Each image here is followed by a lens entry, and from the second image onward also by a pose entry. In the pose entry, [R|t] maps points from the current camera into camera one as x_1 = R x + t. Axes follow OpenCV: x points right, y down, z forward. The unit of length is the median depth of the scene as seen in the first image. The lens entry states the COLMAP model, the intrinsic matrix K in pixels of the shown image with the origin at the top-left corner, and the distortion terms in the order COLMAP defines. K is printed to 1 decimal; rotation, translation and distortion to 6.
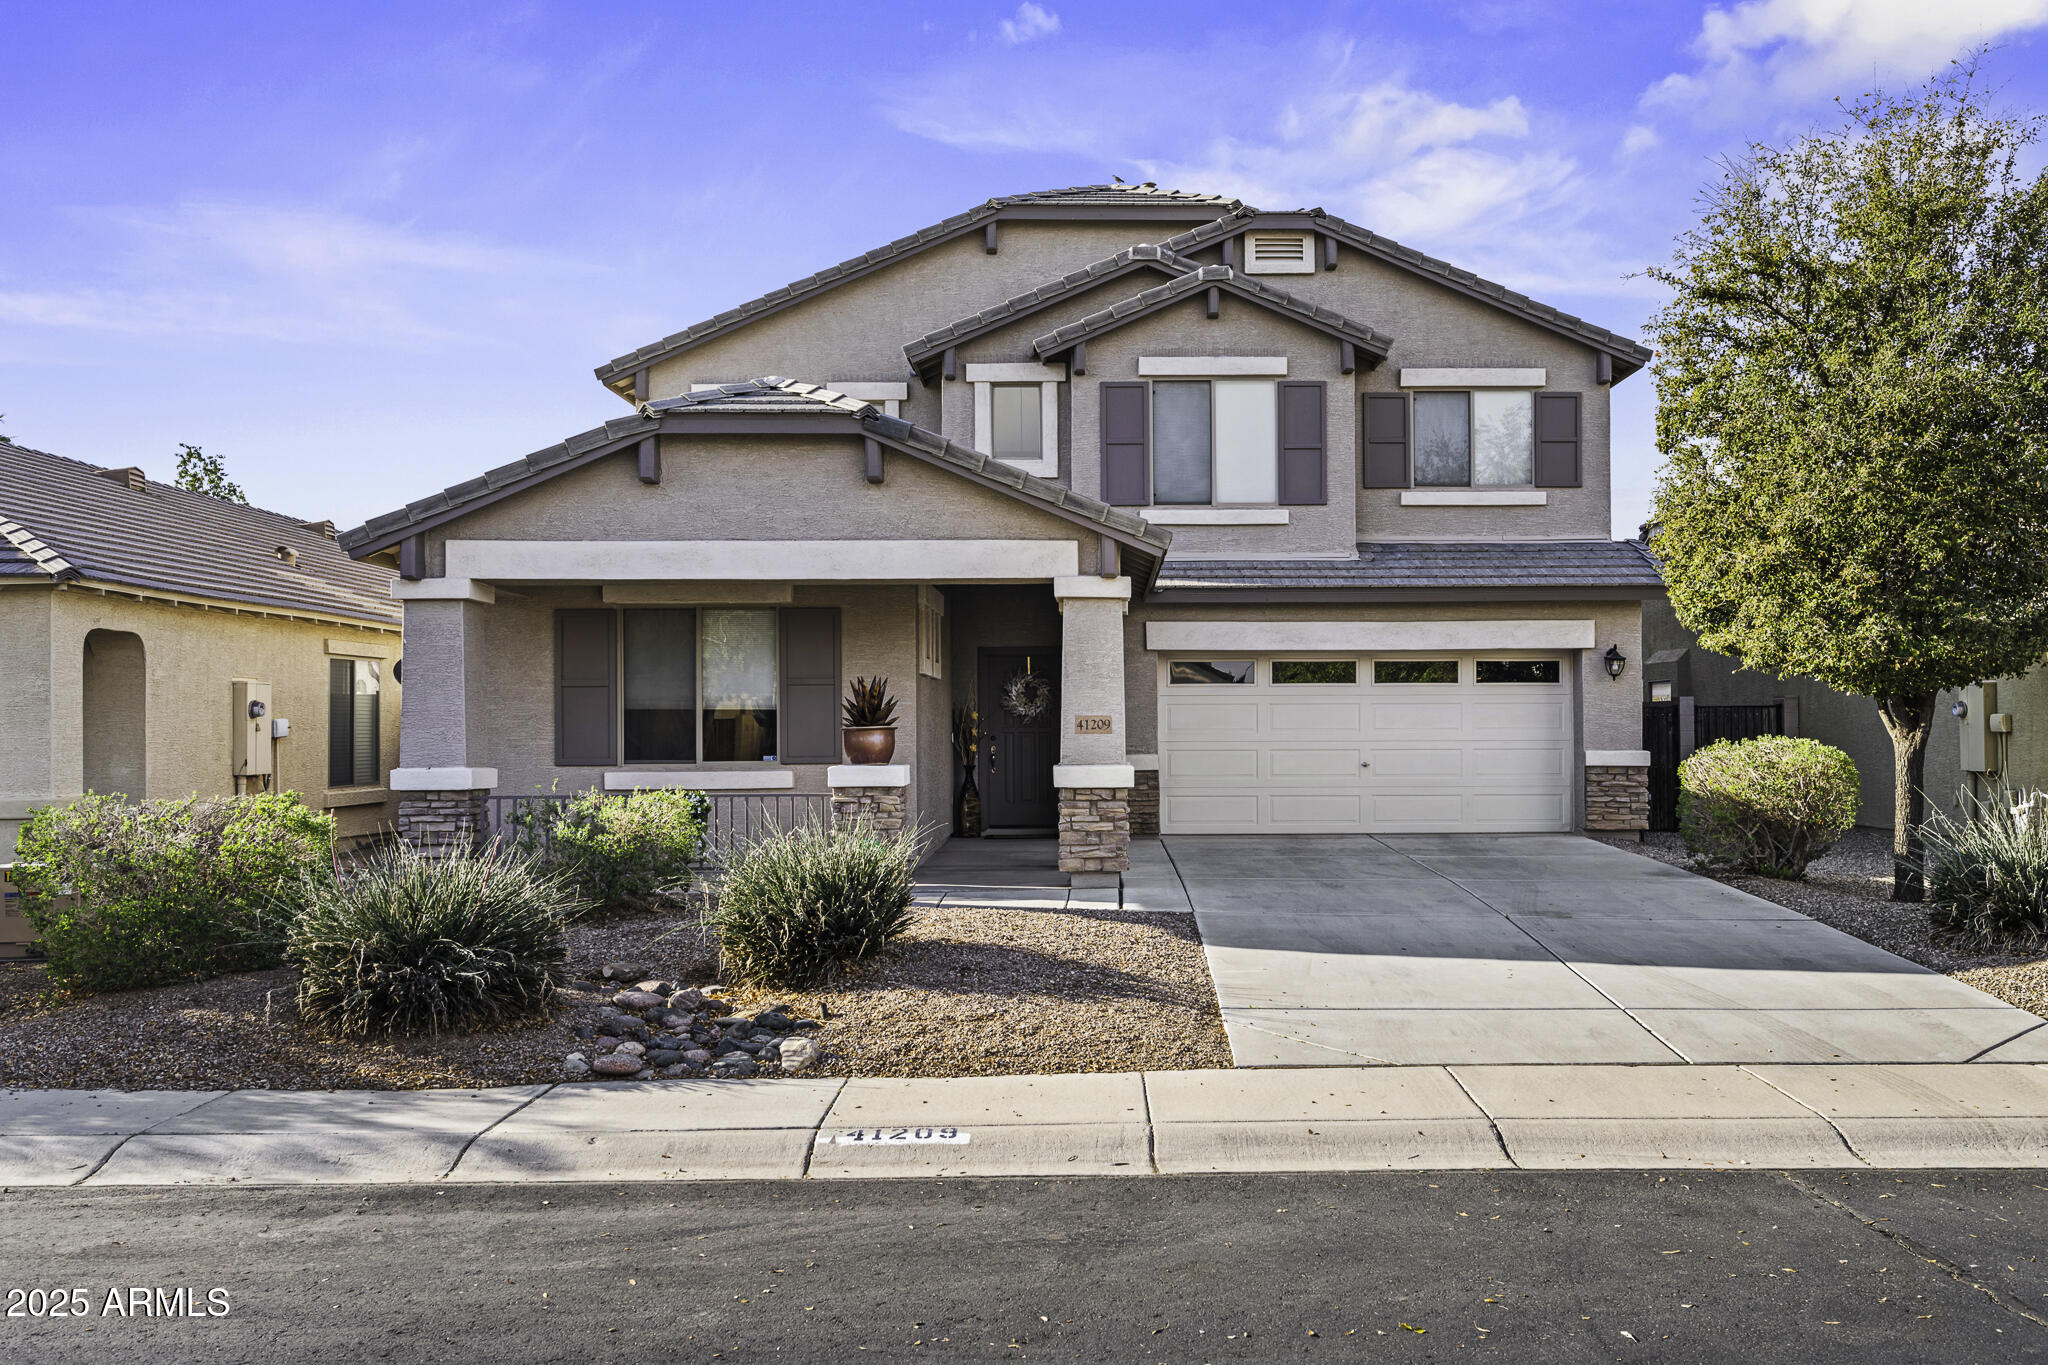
lens RADIAL K [[1819.8, 0, 1023.7], [0, 1819.8, 684.4], [0, 0, 1]] dist [0.006437, -0.000992]
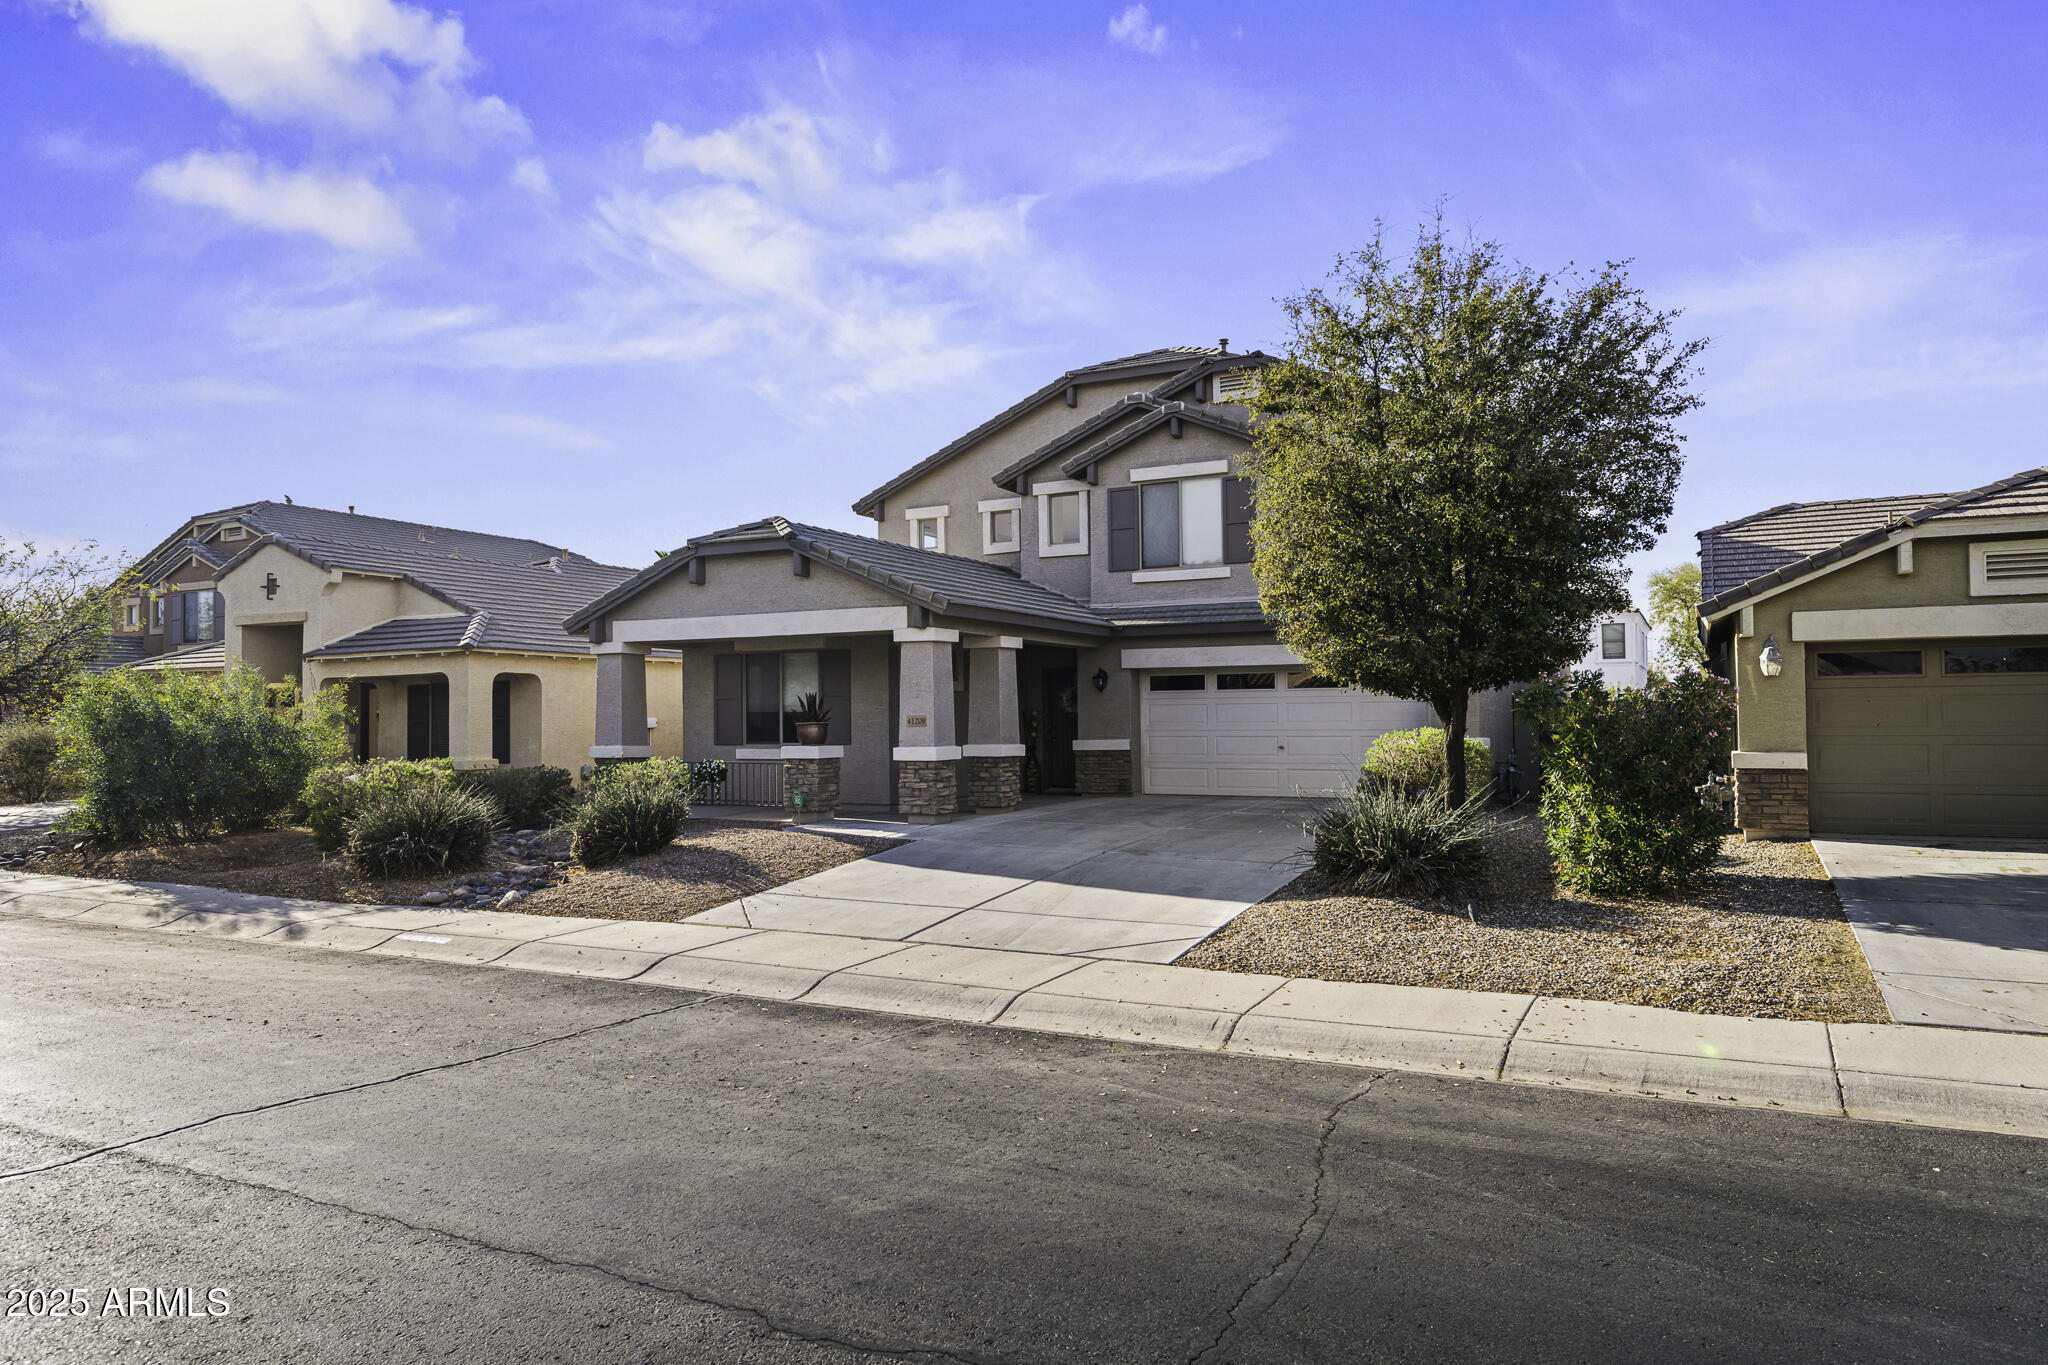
lens RADIAL K [[1290.0, 0, 1024.0], [0, 1290.0, 675.9], [0, 0, 1]] dist [-0.000341, -0.000158]
pose [[0.888684, -0.019489, -0.458105, 0.465832], [0.016508, 0.999808, -0.010511, -0.002972], [0.458222, 0.001779, 0.888836, 0.030758]]
